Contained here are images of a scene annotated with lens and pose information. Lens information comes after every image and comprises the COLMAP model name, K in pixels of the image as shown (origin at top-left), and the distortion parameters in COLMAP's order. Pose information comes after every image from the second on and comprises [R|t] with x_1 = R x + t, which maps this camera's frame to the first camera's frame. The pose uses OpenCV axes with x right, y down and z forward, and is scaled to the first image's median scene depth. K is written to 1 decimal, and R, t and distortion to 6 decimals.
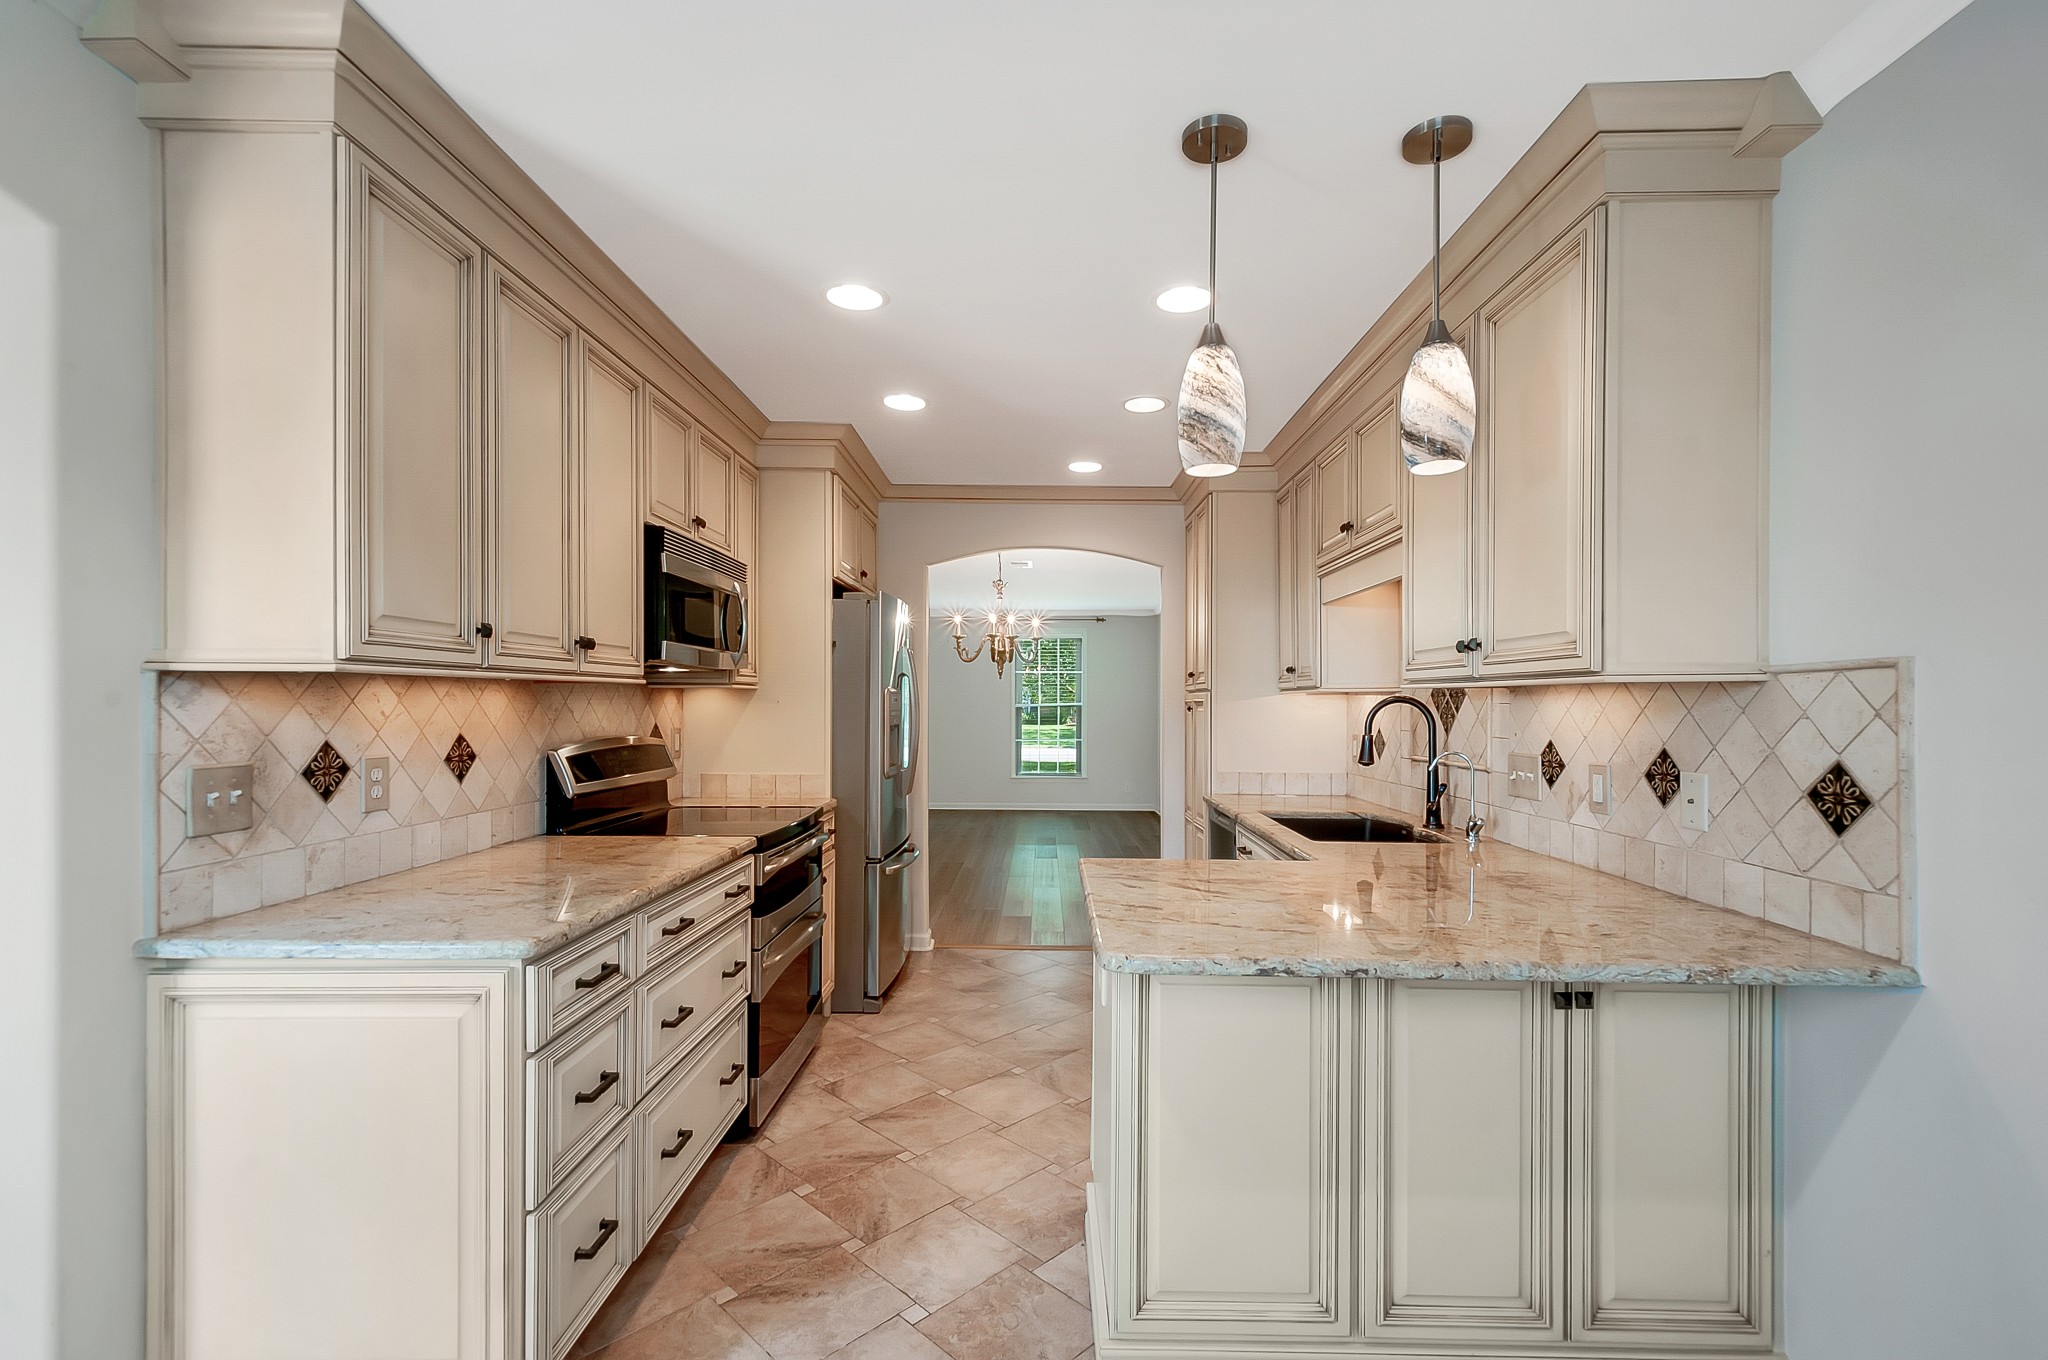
lens RADIAL K [[905.4, 0, 1035.0], [0, 905.4, 709.1], [0, 0, 1]] dist [0.024219, -0.005935]
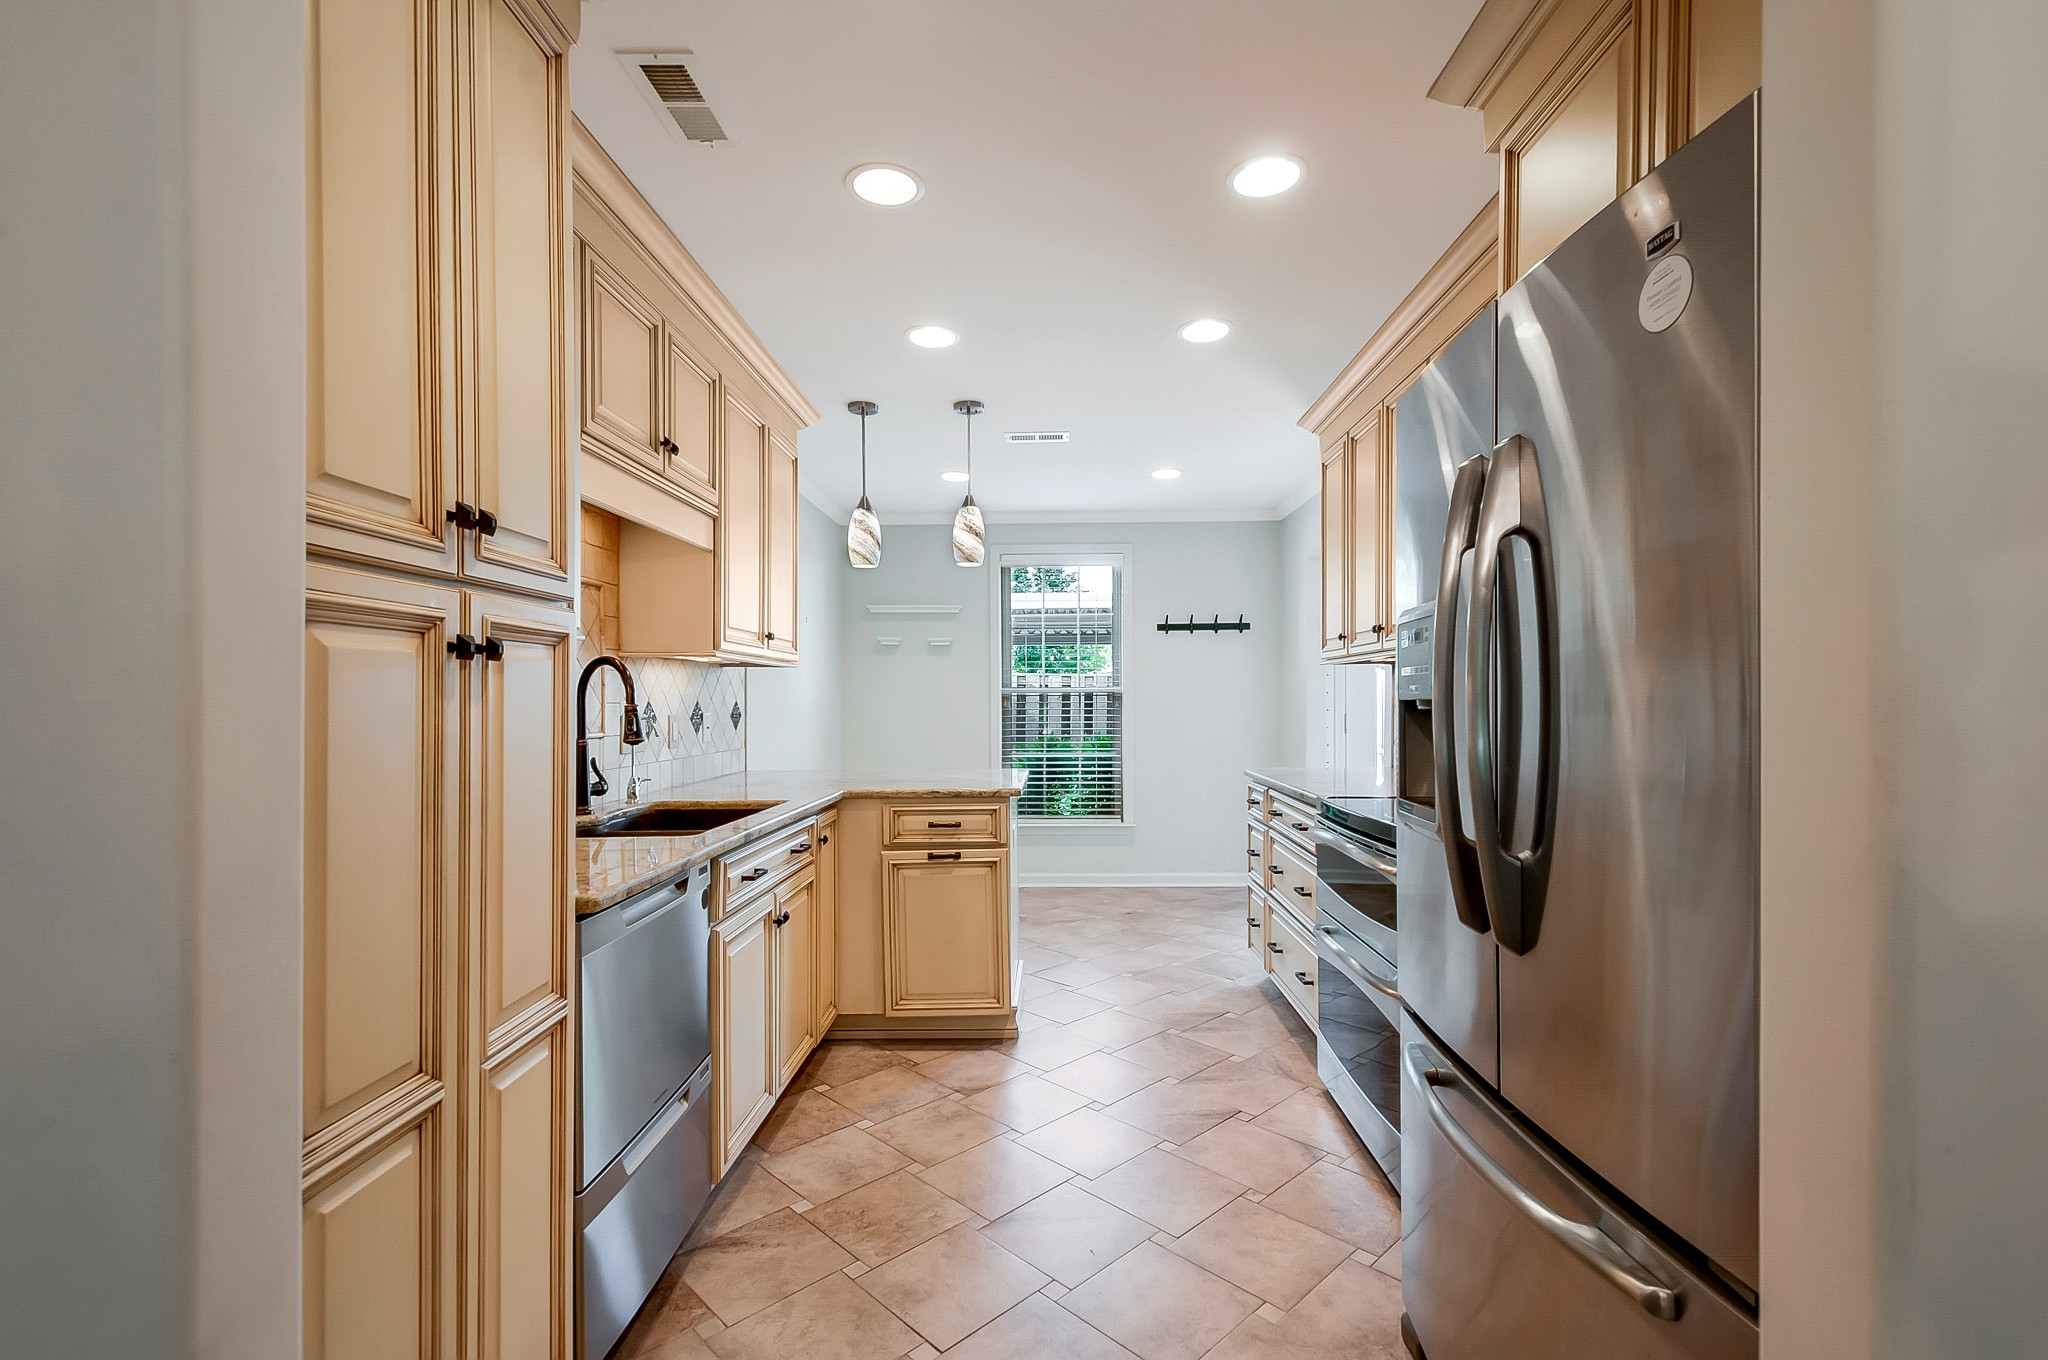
lens RADIAL K [[923.3, 0, 1049.5], [0, 923.3, 693.7], [0, 0, 1]] dist [0.010683, -0.000048]
pose [[-0.999999, -0.000231, -0.000998, 0.008917], [-0.000229, 0.999999, -0.001386, 0.027612], [0.000999, -0.001386, -0.999999, 2.673023]]
